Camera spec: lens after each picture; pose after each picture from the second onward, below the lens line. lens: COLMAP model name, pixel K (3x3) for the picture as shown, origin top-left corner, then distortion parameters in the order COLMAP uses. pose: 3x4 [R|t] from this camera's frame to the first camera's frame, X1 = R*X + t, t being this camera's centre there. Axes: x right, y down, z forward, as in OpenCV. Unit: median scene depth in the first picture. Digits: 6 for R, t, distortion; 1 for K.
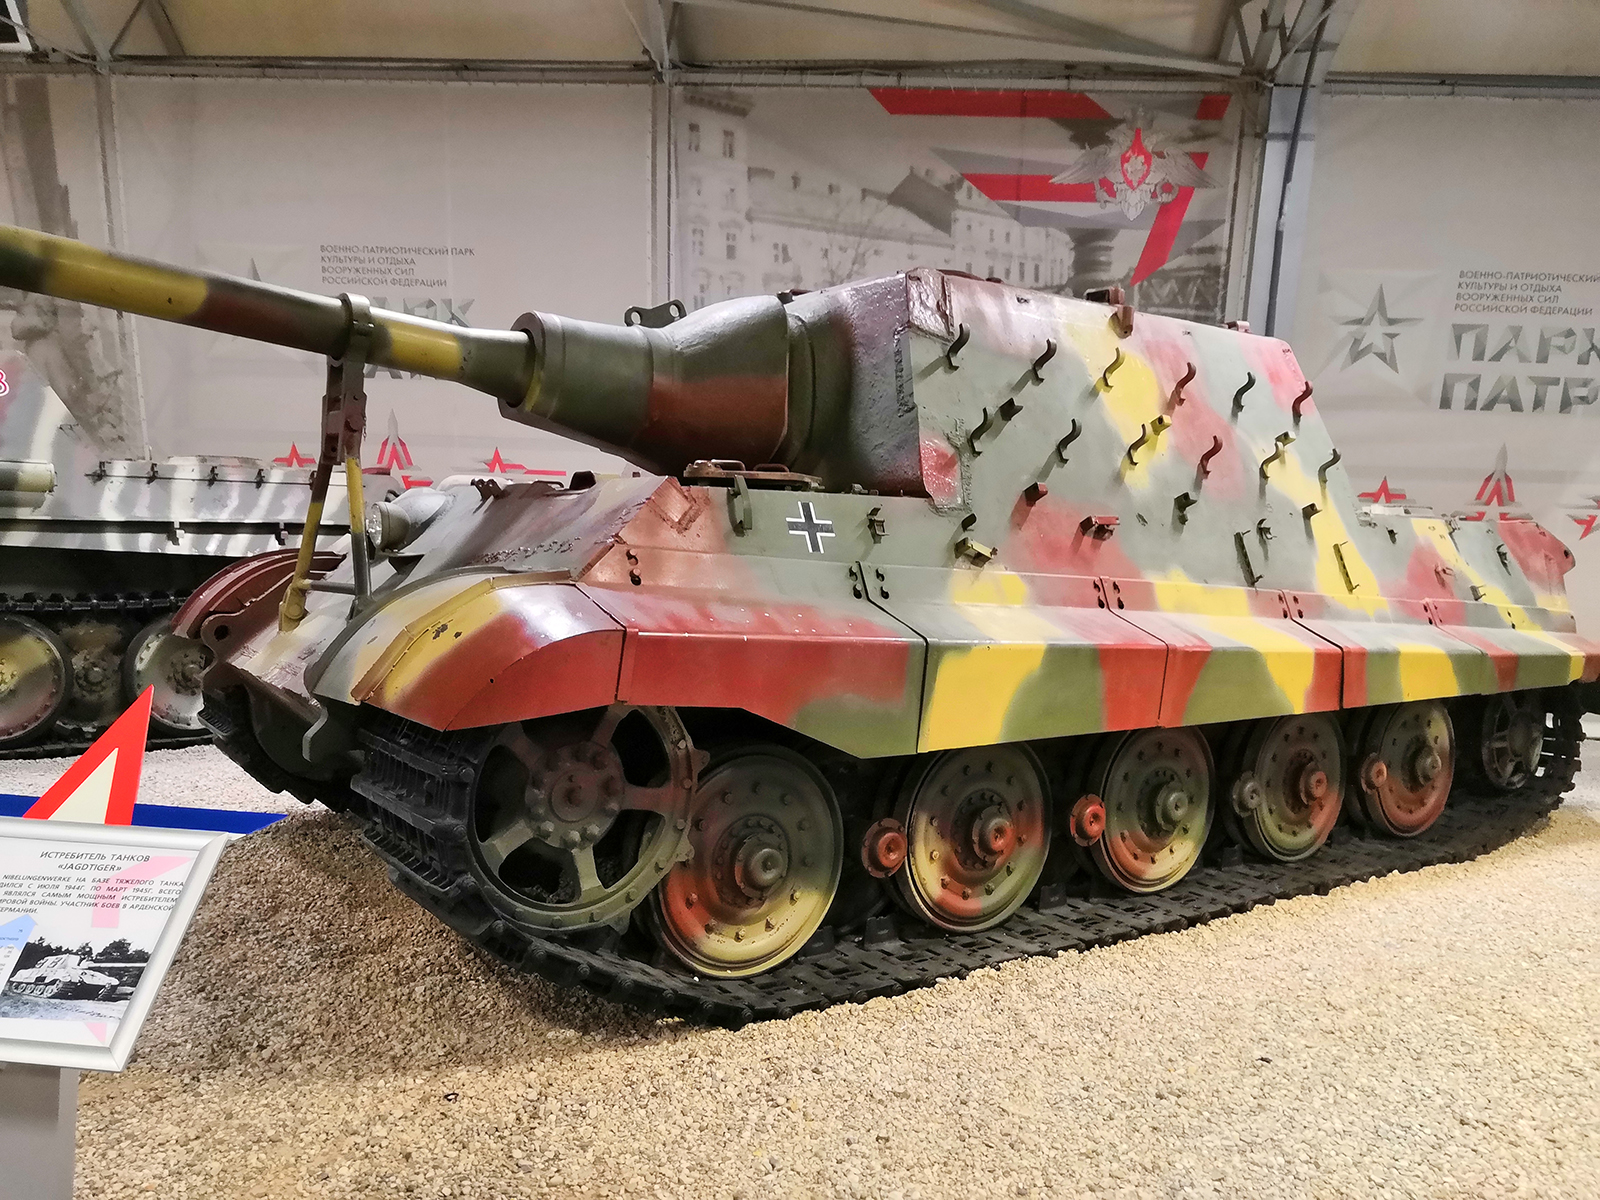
lens RADIAL K [[1253.5, 0, 801.0], [0, 1253.5, 596.3], [0, 0, 1]] dist [-0.006938, 0.015426]
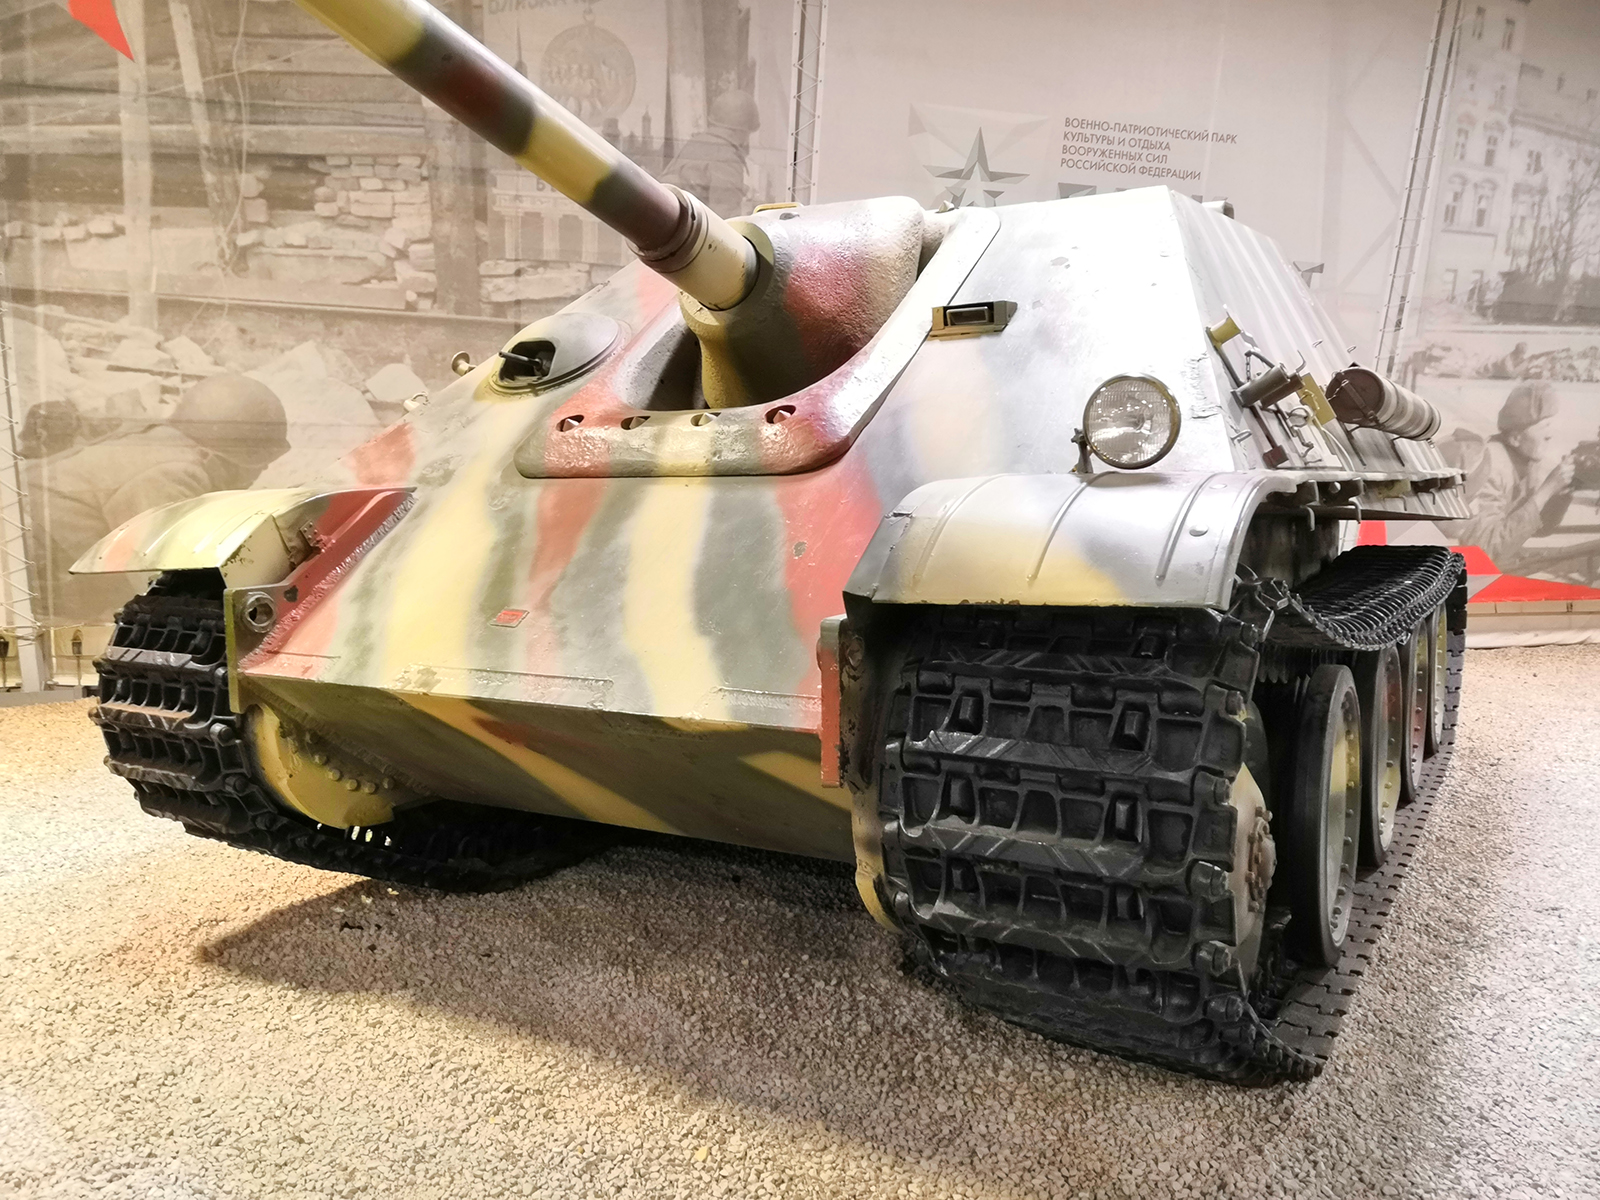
lens RADIAL K [[1260.6, 0, 794.0], [0, 1260.6, 582.6], [0, 0, 1]] dist [-0.001767, 0.003824]
pose [[0.939491, -0.056661, 0.337856, -1.216797], [0.033074, 0.996622, 0.075169, -0.079586], [-0.340974, -0.059446, 0.938191, 0.435902]]
